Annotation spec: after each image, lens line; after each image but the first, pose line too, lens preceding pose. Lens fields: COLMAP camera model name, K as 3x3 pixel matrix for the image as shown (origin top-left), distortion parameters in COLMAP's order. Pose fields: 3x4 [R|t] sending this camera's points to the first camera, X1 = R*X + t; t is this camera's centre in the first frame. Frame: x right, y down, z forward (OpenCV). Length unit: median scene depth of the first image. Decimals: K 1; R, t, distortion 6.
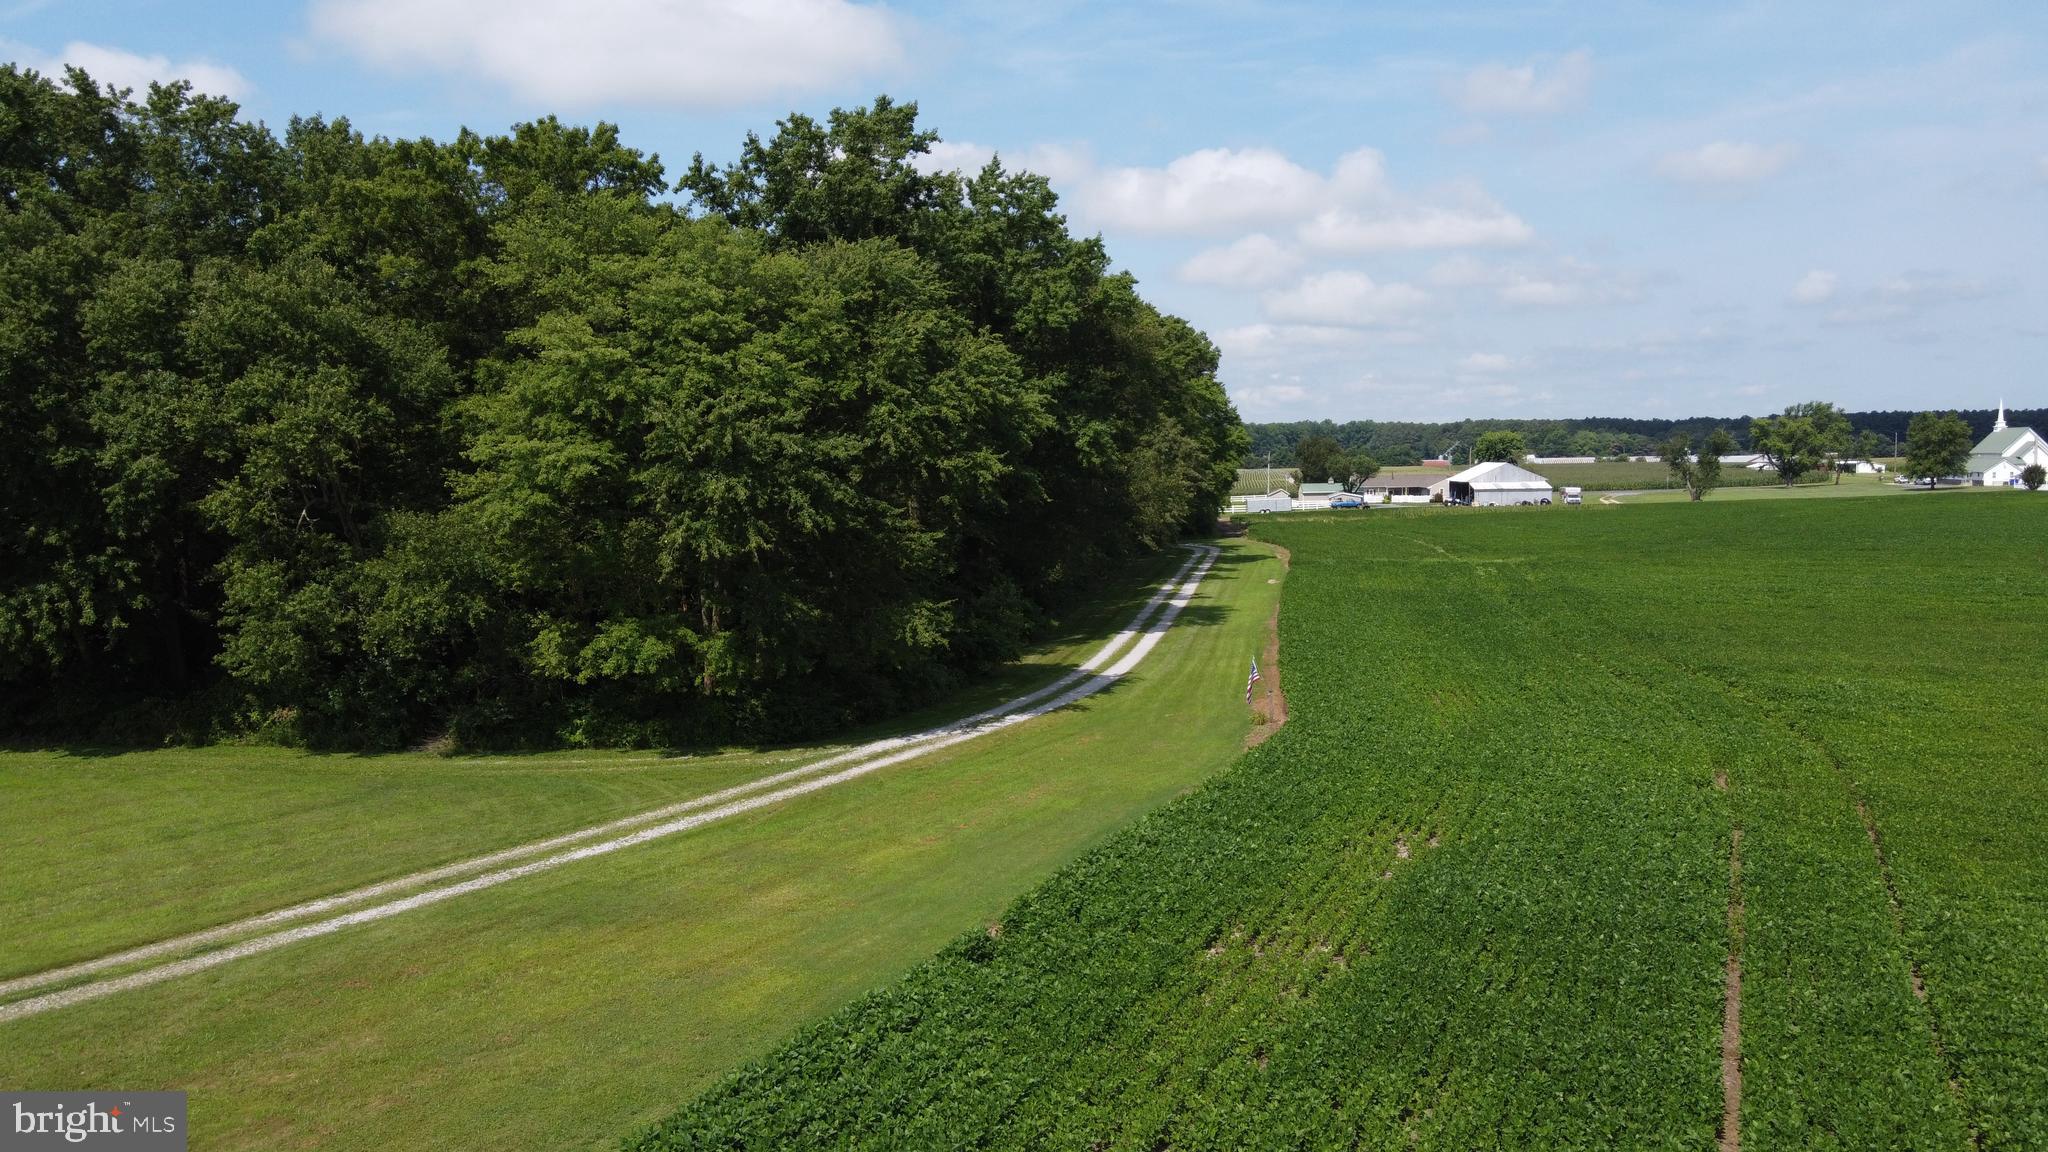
lens RADIAL K [[1556.0, 0, 1022.1], [0, 1556.0, 577.3], [0, 0, 1]] dist [-0.006225, 0.050331]
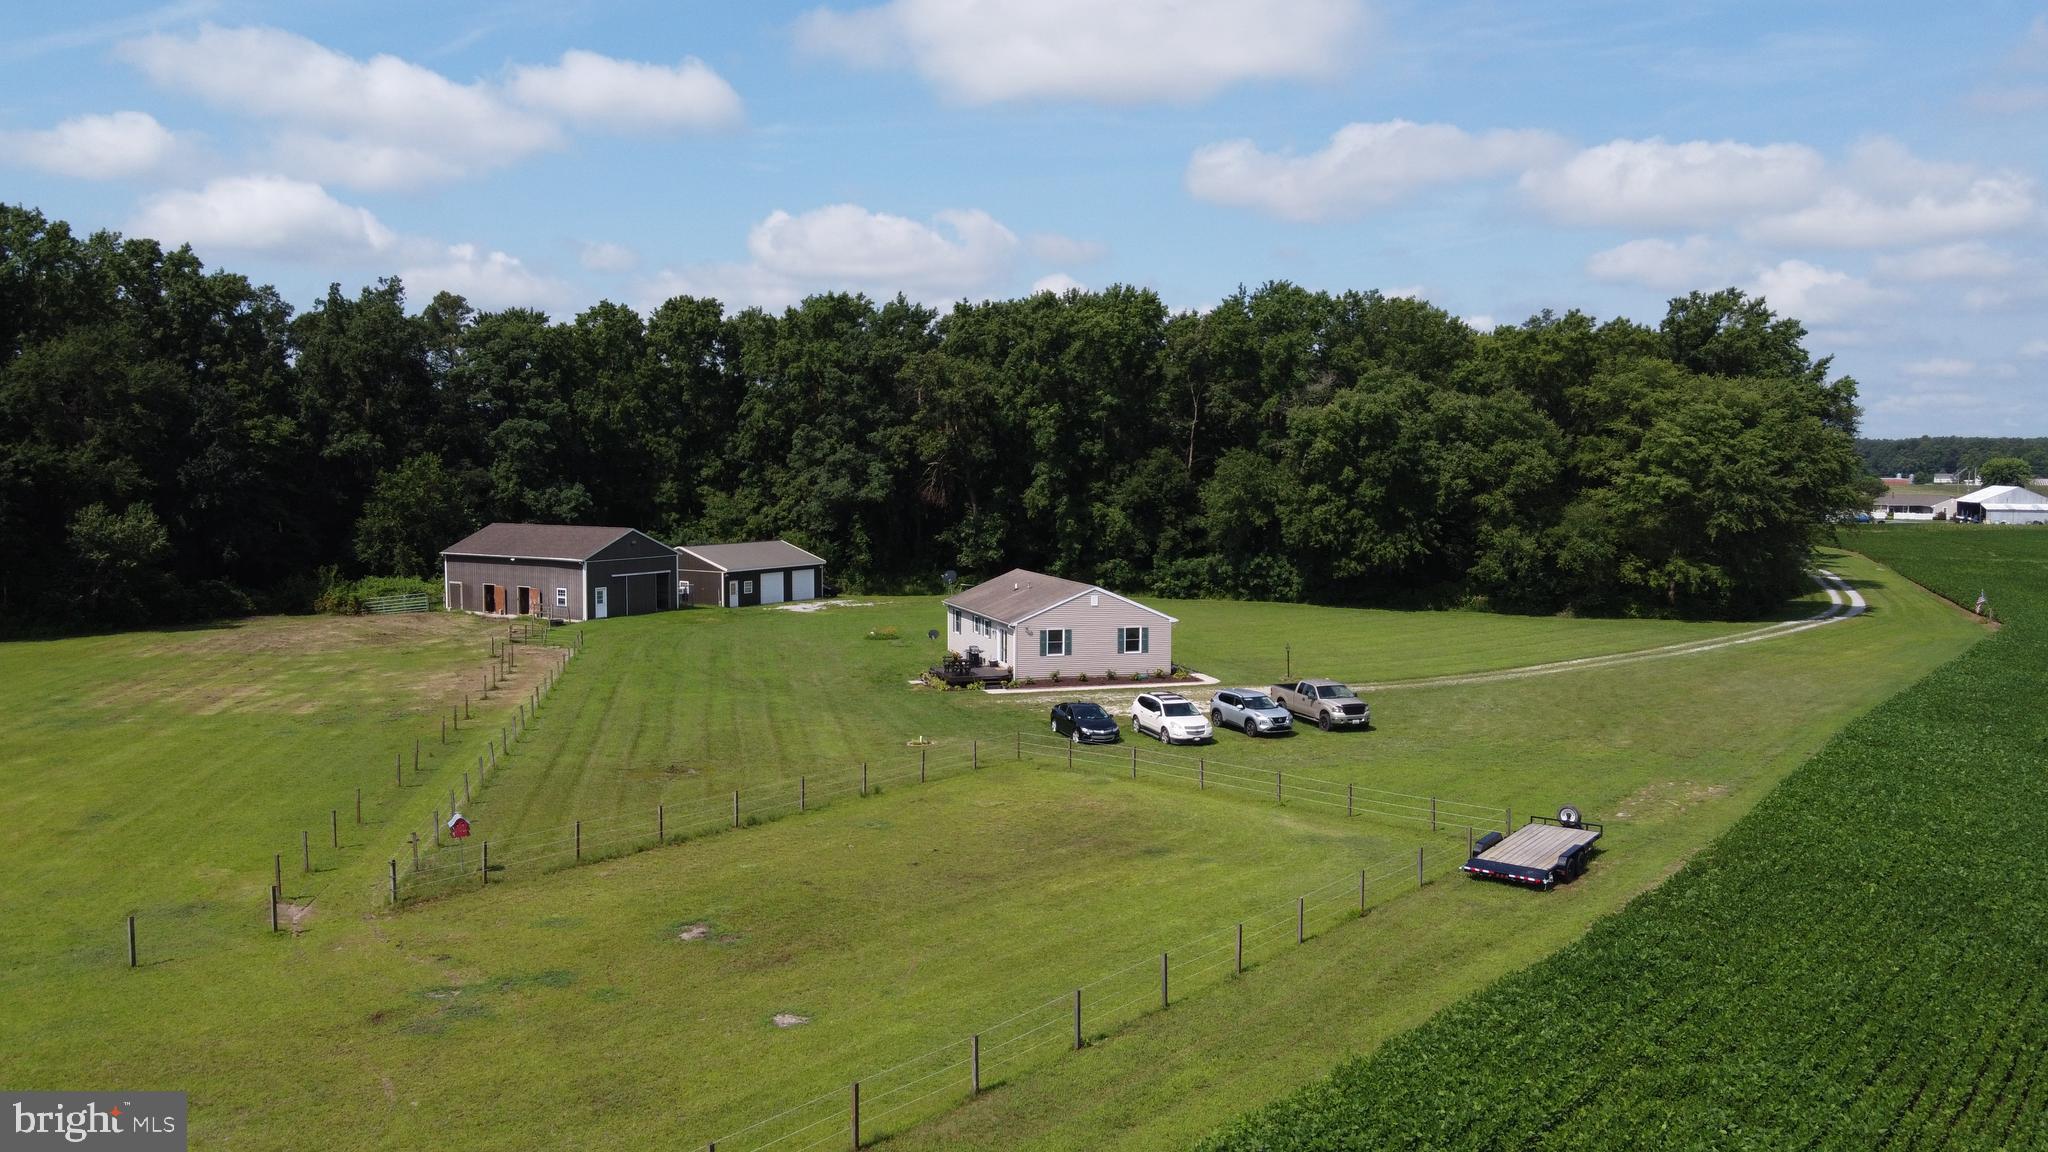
lens RADIAL K [[1556.0, 0, 1029.0], [0, 1556.0, 571.0], [0, 0, 1]] dist [-0.006225, 0.050331]
pose [[0.973432, 0.039237, -0.225588, -0.640765], [-0.040208, 0.999191, 0.000293, 0.080470], [0.225417, 0.008785, 0.974223, -1.339679]]
